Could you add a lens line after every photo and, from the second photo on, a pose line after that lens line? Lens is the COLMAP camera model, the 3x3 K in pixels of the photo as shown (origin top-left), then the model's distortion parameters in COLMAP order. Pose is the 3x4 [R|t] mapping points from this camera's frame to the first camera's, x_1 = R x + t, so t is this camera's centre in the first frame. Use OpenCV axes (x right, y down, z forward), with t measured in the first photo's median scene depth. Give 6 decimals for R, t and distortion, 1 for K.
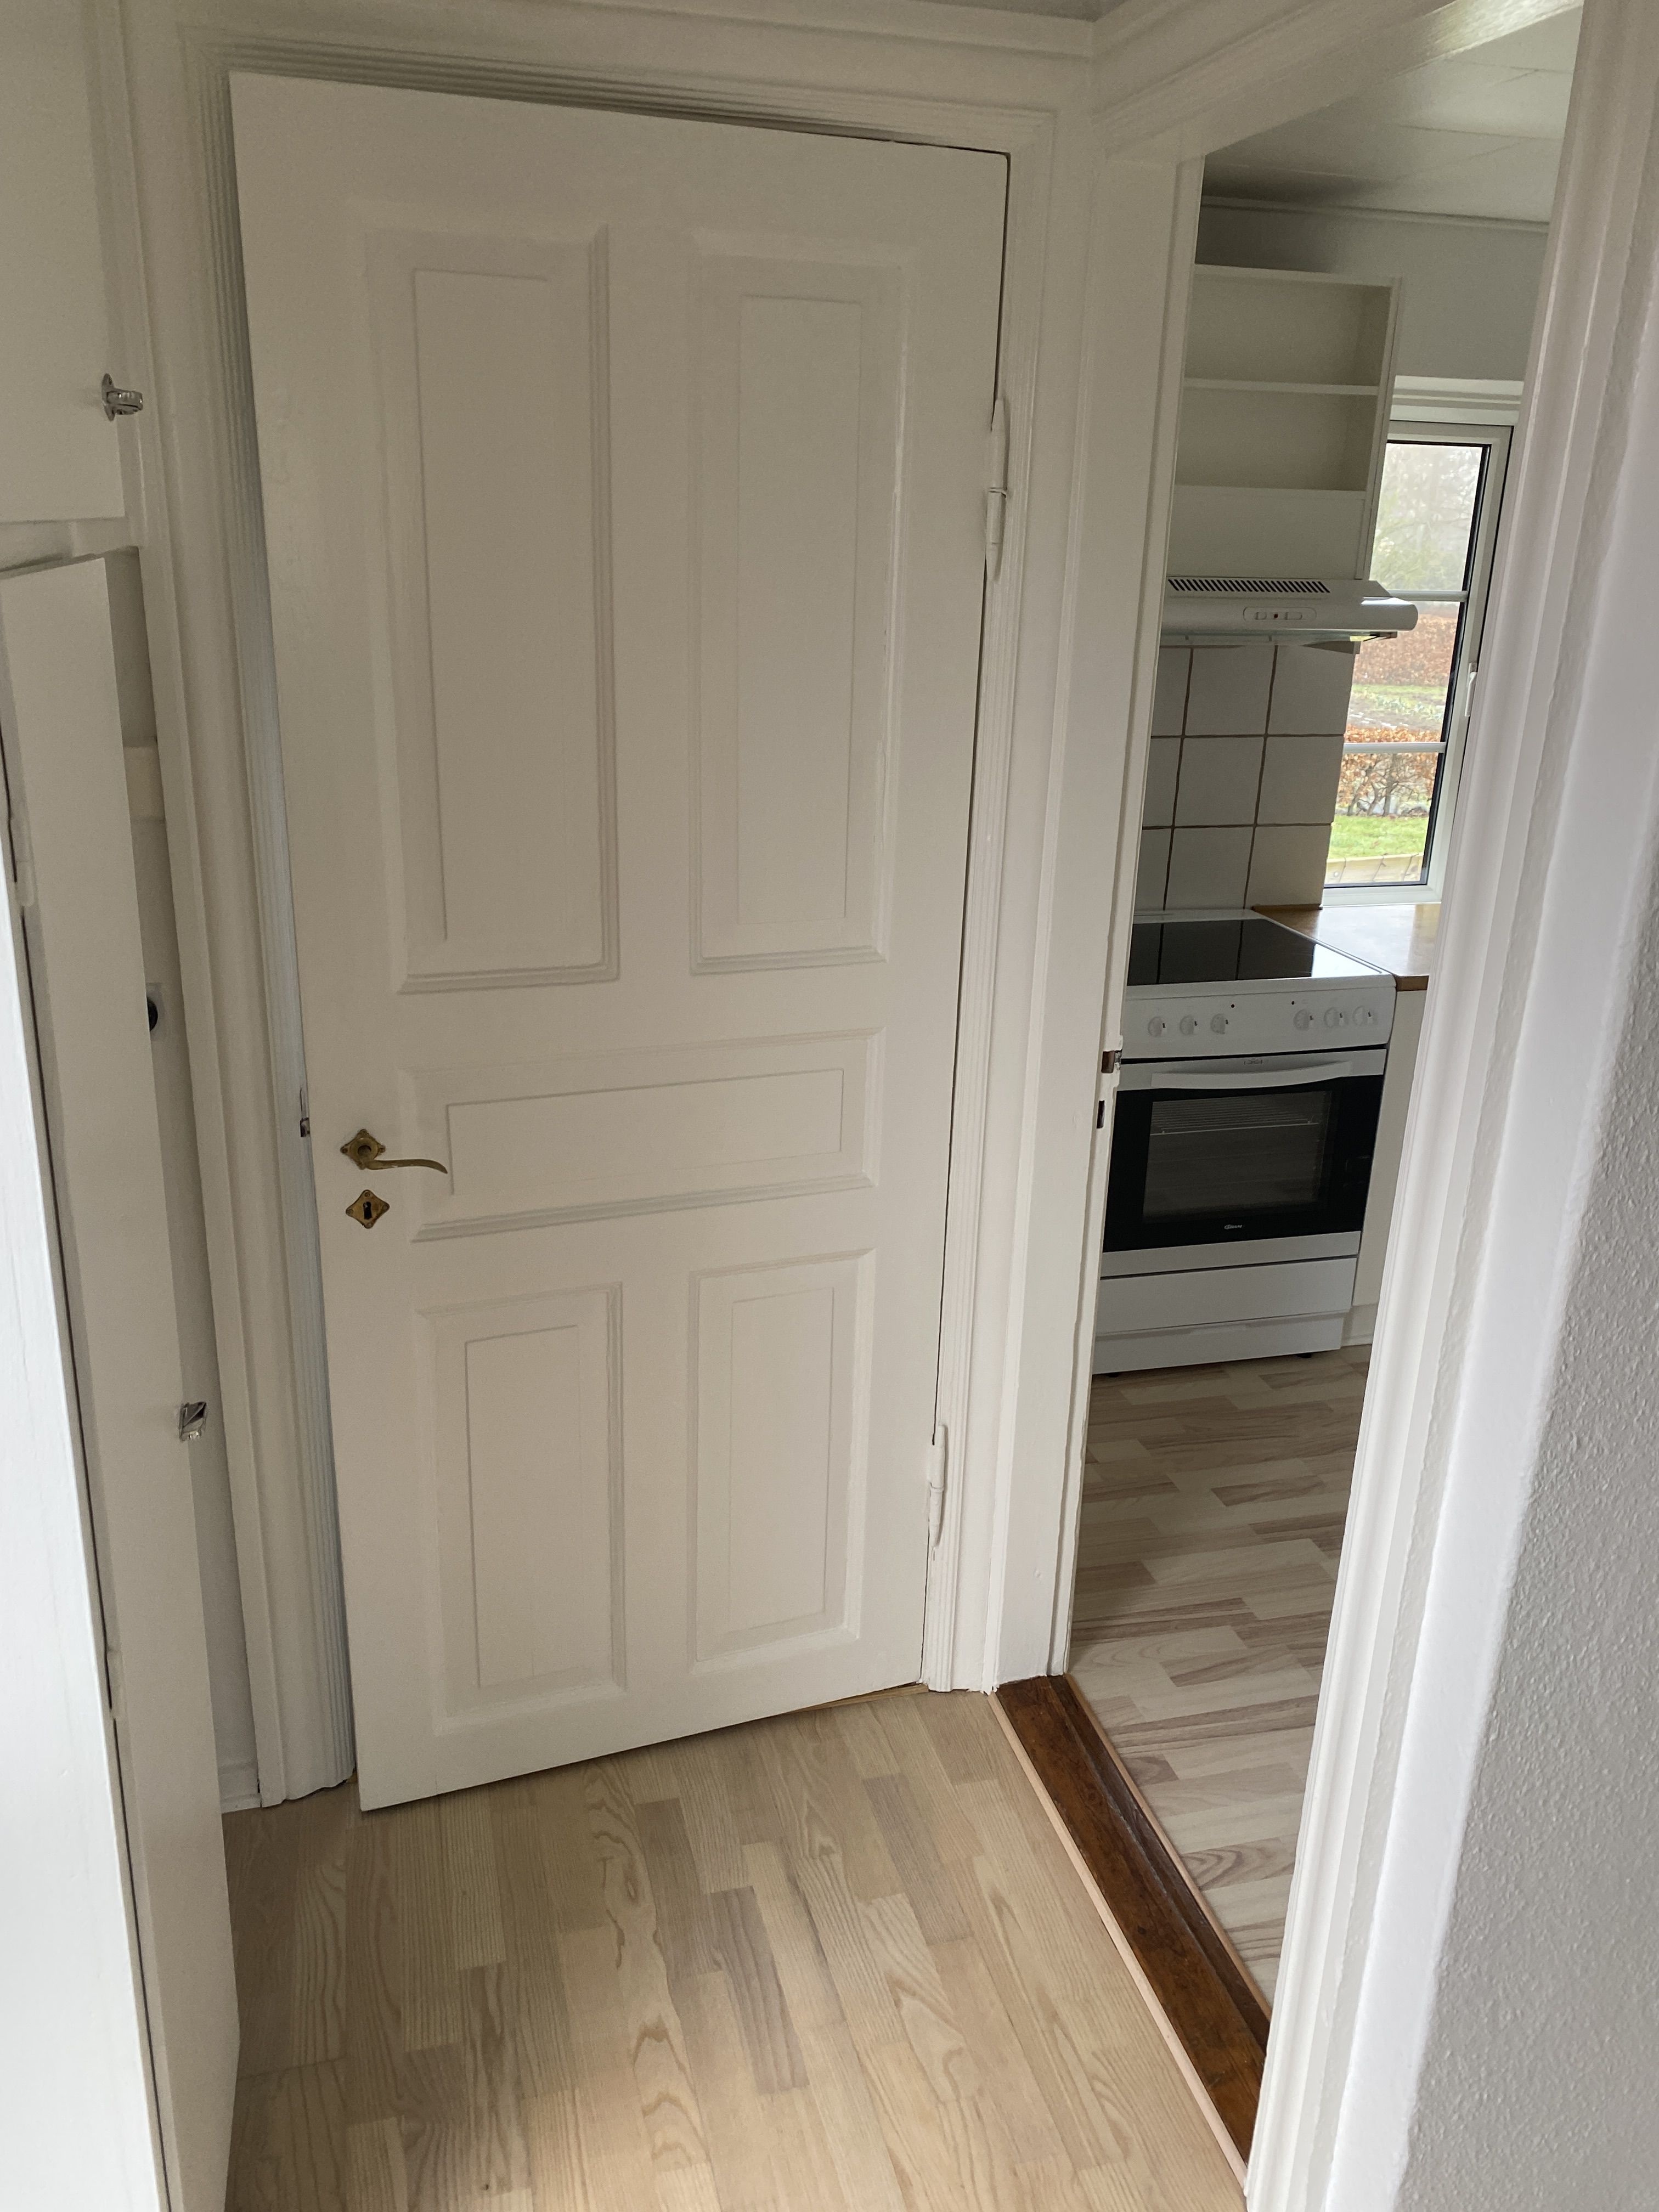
lens RADIAL K [[1655.1, 0, 820.3], [0, 1655.1, 1085.7], [0, 0, 1]] dist [0.015950, 0.000962]
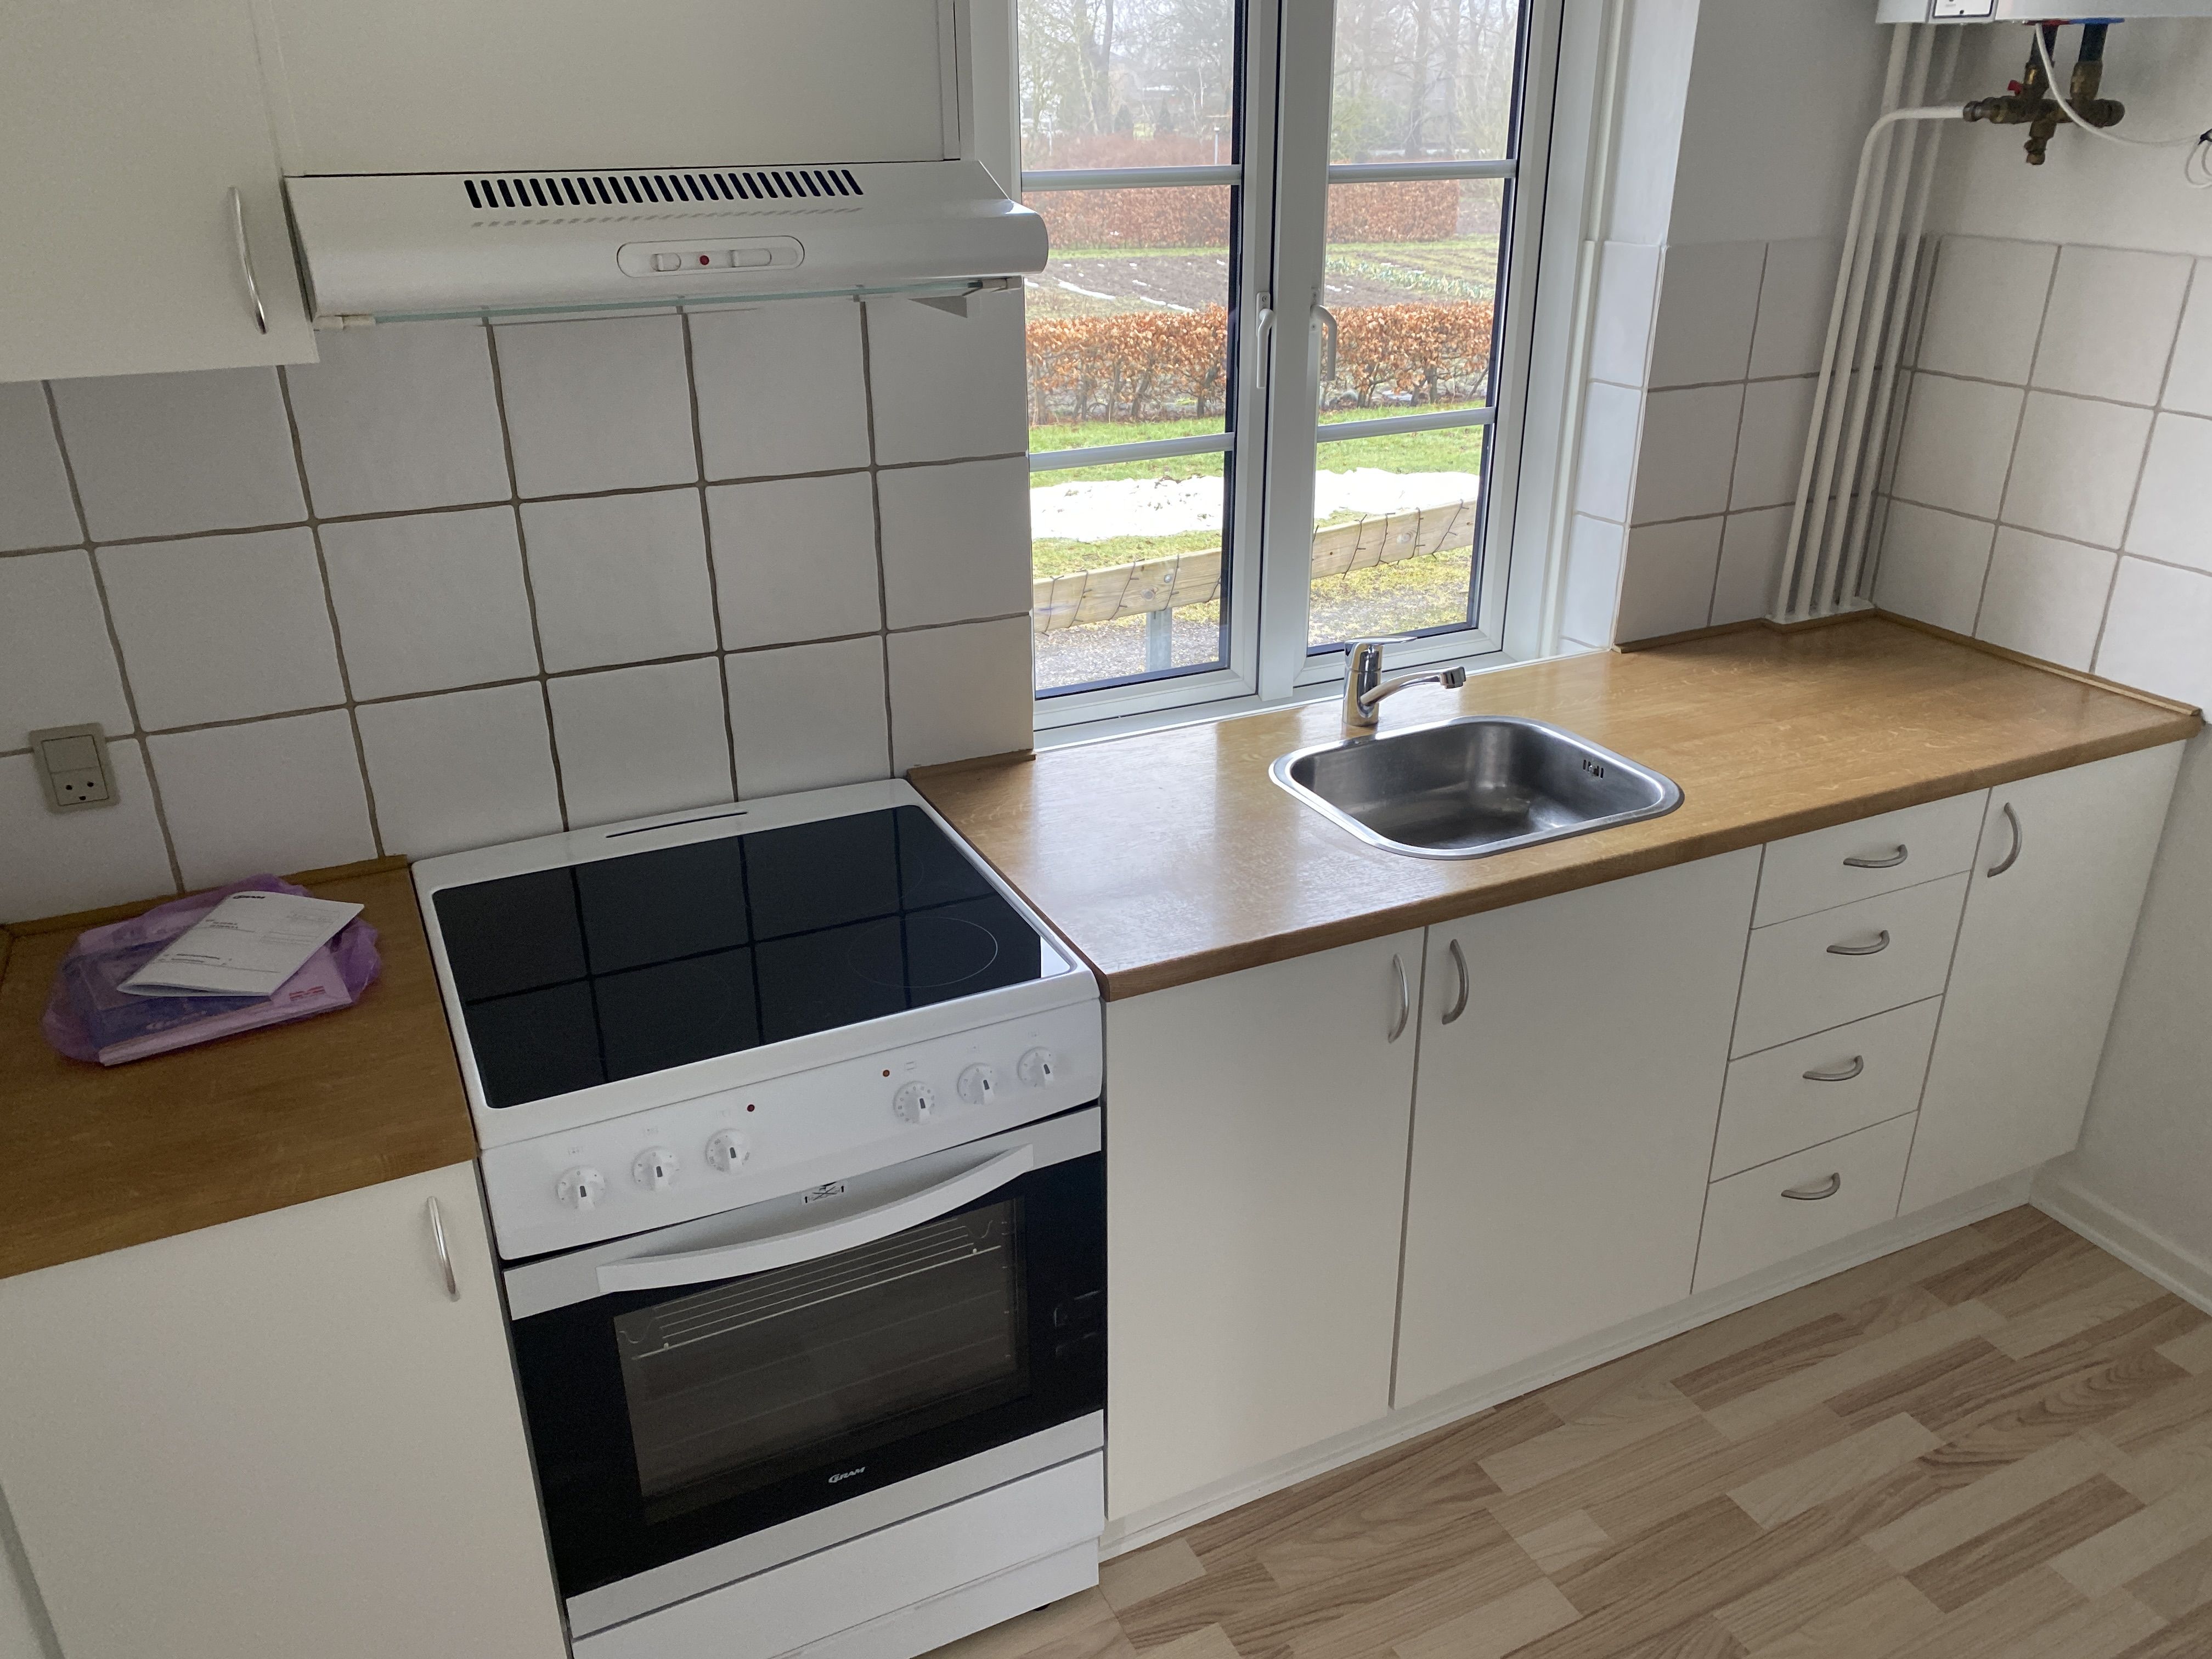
lens RADIAL K [[1655.1, 0, 1109.8], [0, 1655.1, 844.5], [0, 0, 1]] dist [0.015950, 0.000962]
pose [[0.981051, -0.108980, 0.160192, 0.239684], [0.092037, 0.989700, 0.109647, -0.139706], [-0.170492, -0.092826, 0.980977, 0.447470]]
